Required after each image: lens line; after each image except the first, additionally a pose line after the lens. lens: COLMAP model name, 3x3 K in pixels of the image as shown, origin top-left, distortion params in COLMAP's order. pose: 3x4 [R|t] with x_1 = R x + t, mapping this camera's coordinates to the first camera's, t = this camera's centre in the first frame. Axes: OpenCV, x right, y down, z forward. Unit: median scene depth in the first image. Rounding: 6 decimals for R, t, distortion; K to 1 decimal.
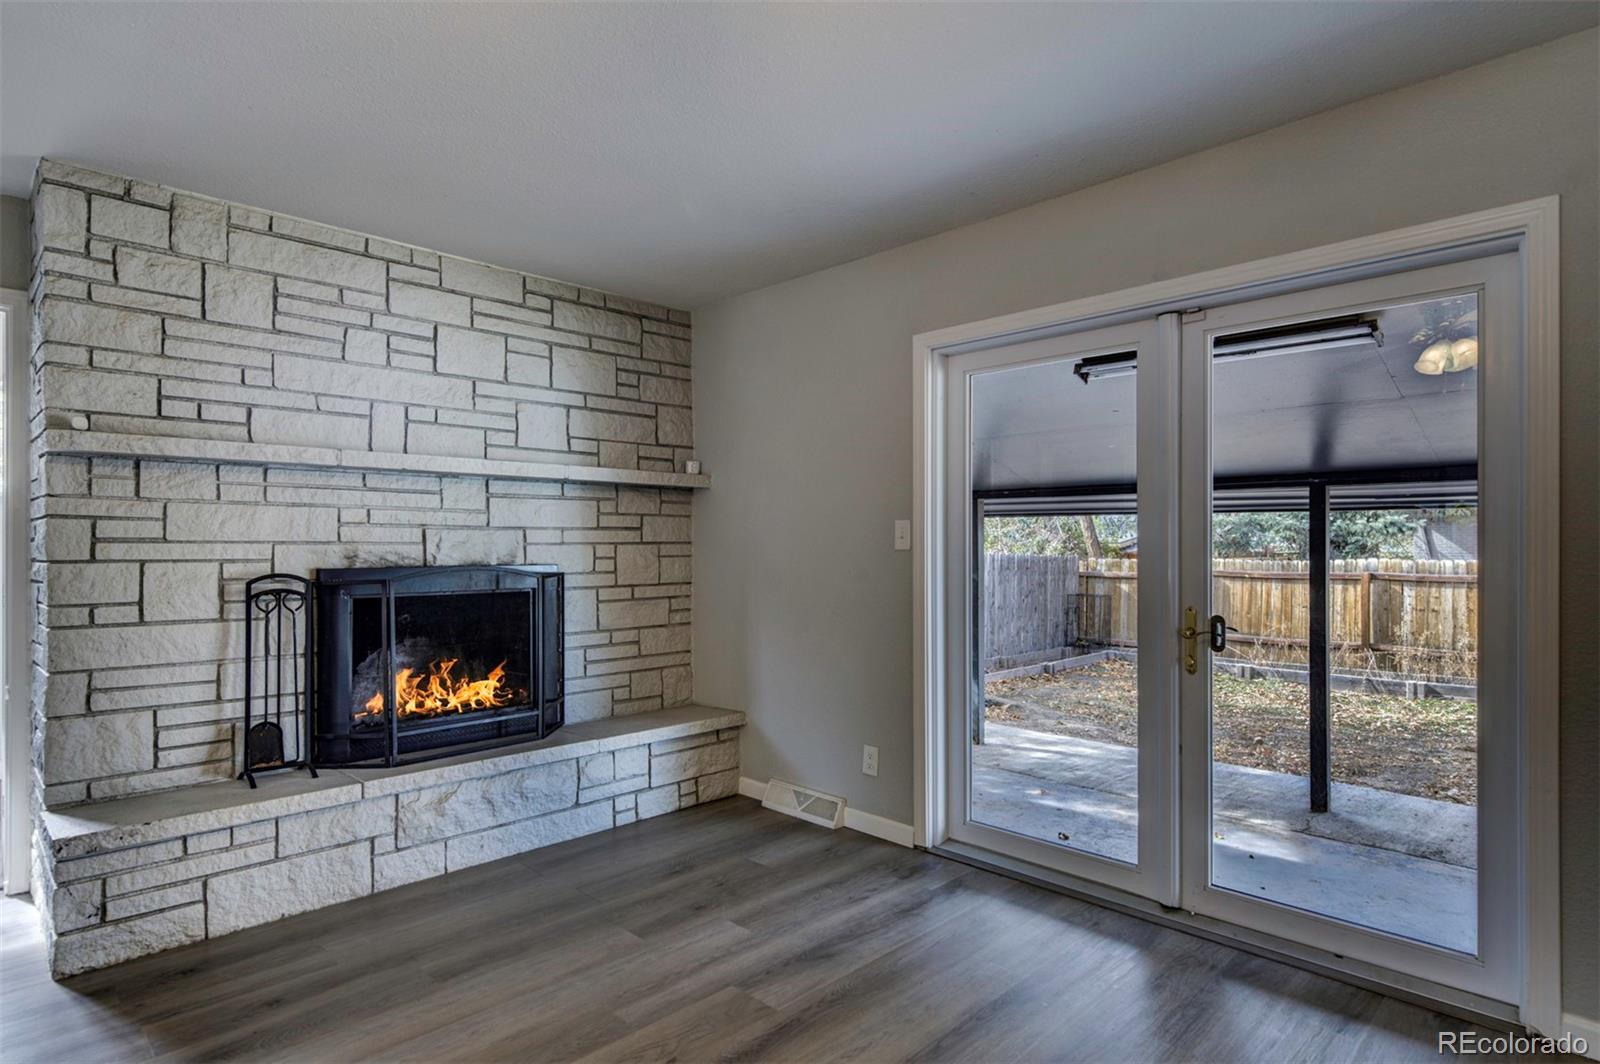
lens RADIAL K [[849.5, 0, 795.0], [0, 849.5, 557.0], [0, 0, 1]] dist [0.003184, -0.008794]
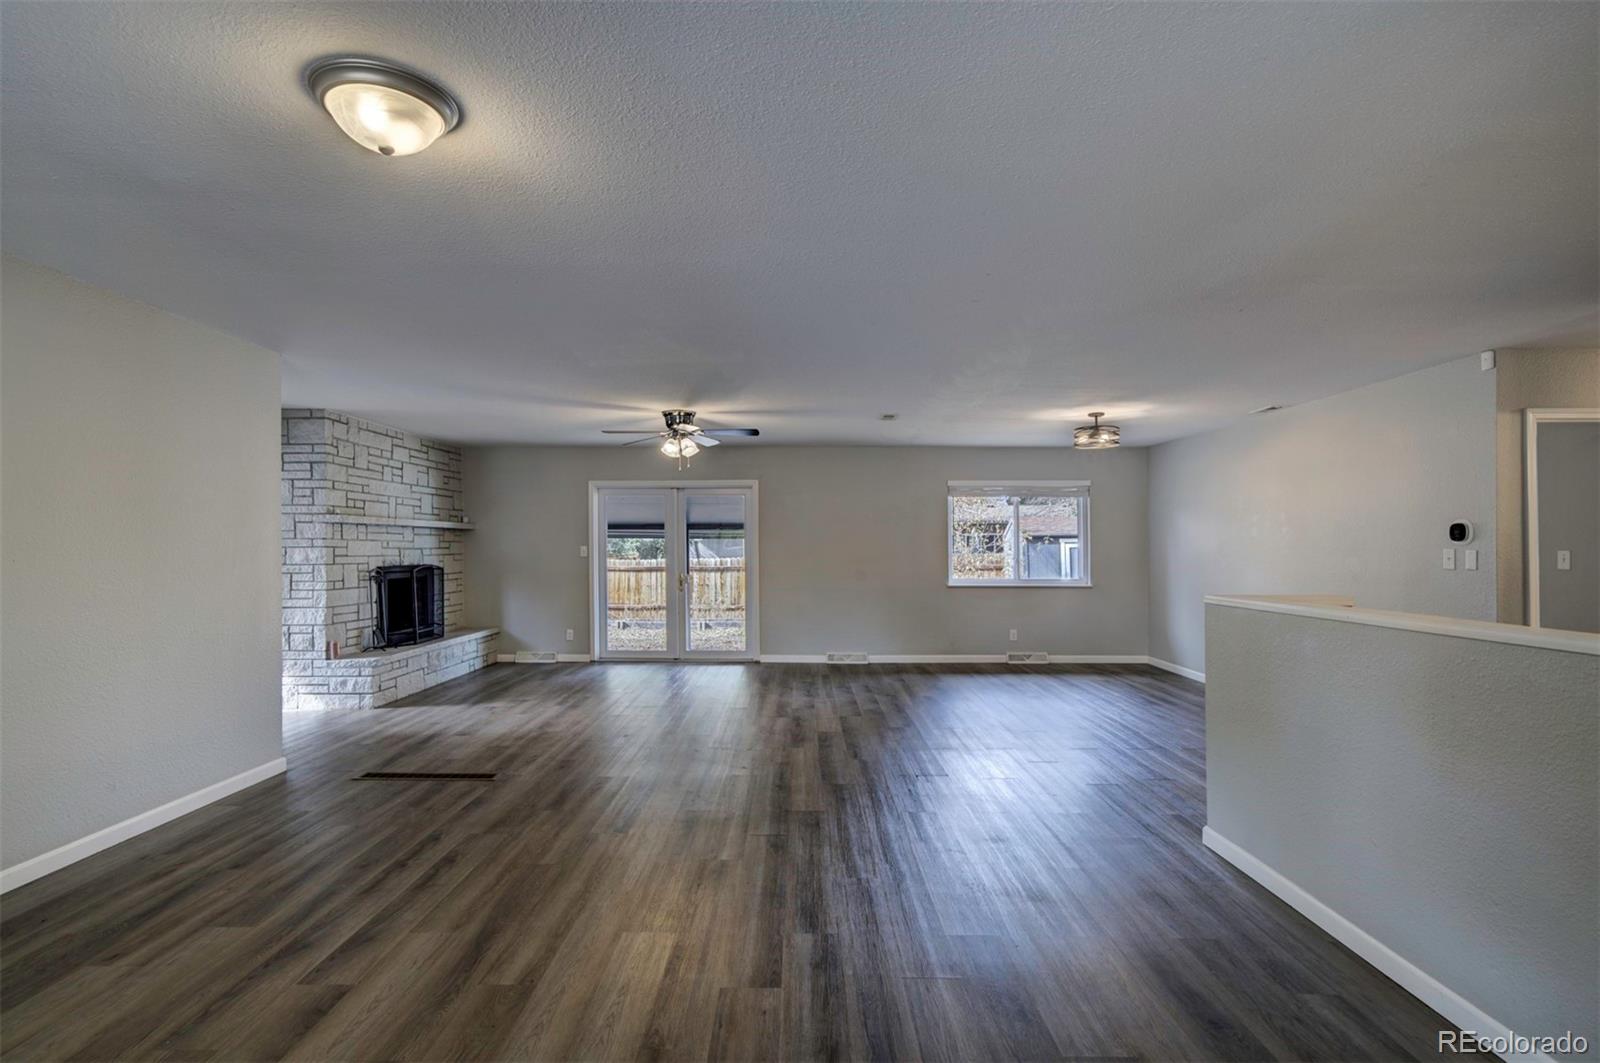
lens RADIAL K [[744.1, 0, 803.8], [0, 744.1, 547.6], [0, 0, 1]] dist [0.001485, 0.000301]
pose [[0.696568, -0.000130, 0.717491, -1.126844], [0.010085, 0.999903, -0.009610, -0.007561], [-0.717420, 0.013930, 0.696501, -1.225991]]
